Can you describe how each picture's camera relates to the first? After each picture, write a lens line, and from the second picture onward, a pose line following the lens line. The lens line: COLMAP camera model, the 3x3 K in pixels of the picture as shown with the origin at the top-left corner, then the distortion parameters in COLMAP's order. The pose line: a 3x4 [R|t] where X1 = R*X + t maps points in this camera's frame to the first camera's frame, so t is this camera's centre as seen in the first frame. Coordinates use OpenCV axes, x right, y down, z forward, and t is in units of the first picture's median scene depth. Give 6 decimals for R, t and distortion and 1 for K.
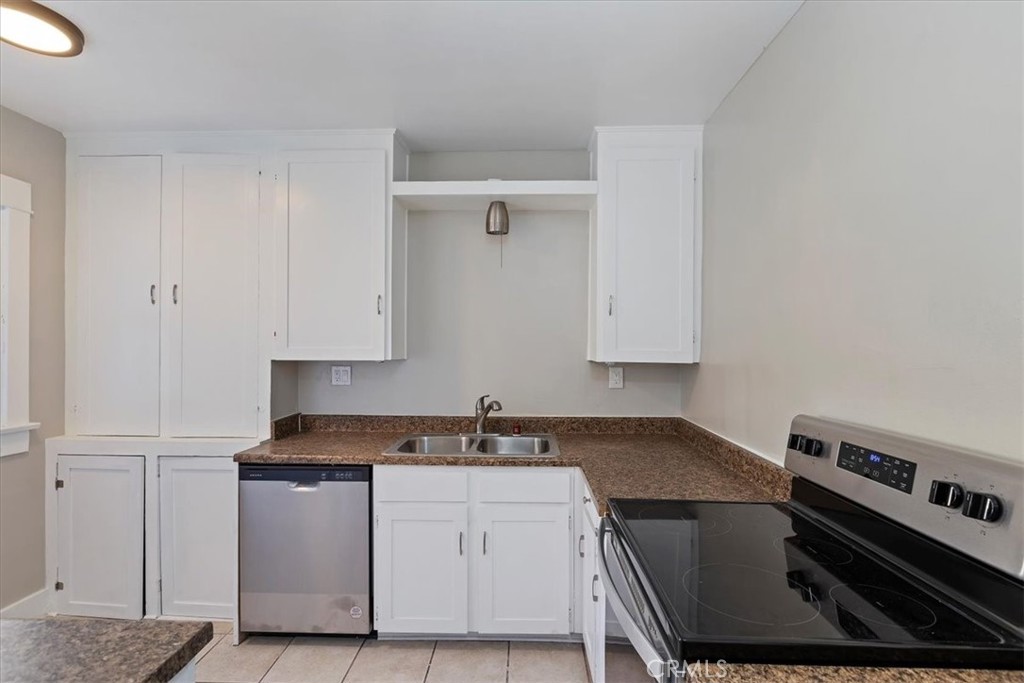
lens RADIAL K [[457.7, 0, 512.0], [0, 457.7, 341.5], [0, 0, 1]] dist [-0.000618, -0.000243]
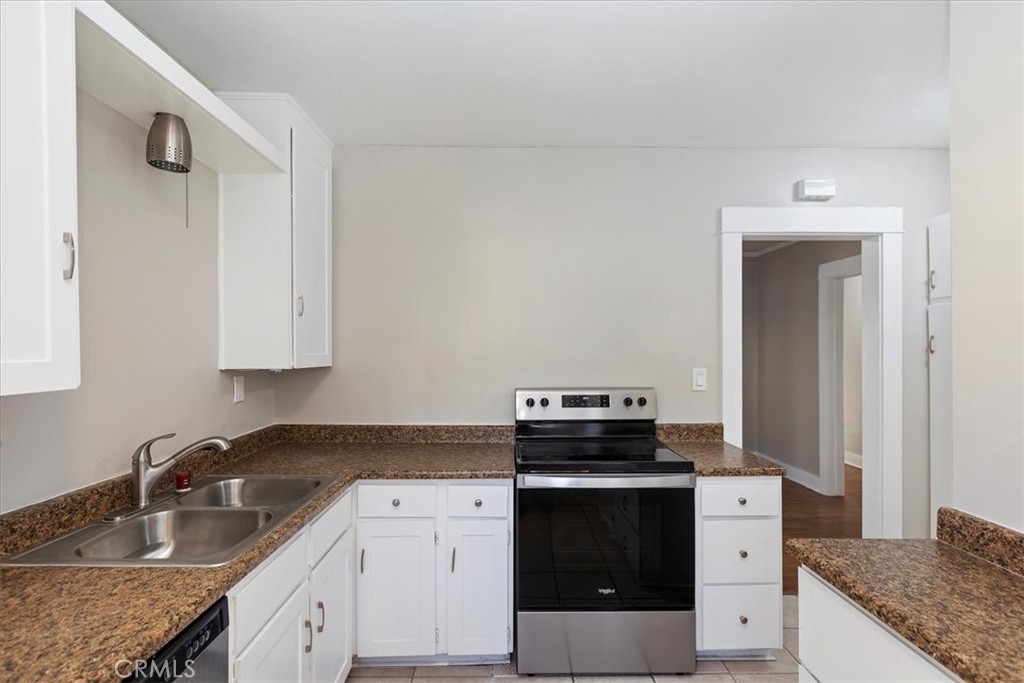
lens RADIAL K [[457.7, 0, 512.0], [0, 457.7, 341.5], [0, 0, 1]] dist [-0.000618, -0.000243]
pose [[0.041933, 0.008994, 0.999080, -0.673248], [-0.008516, 0.999926, -0.008644, -0.002403], [-0.999084, -0.008145, 0.042006, 0.566797]]
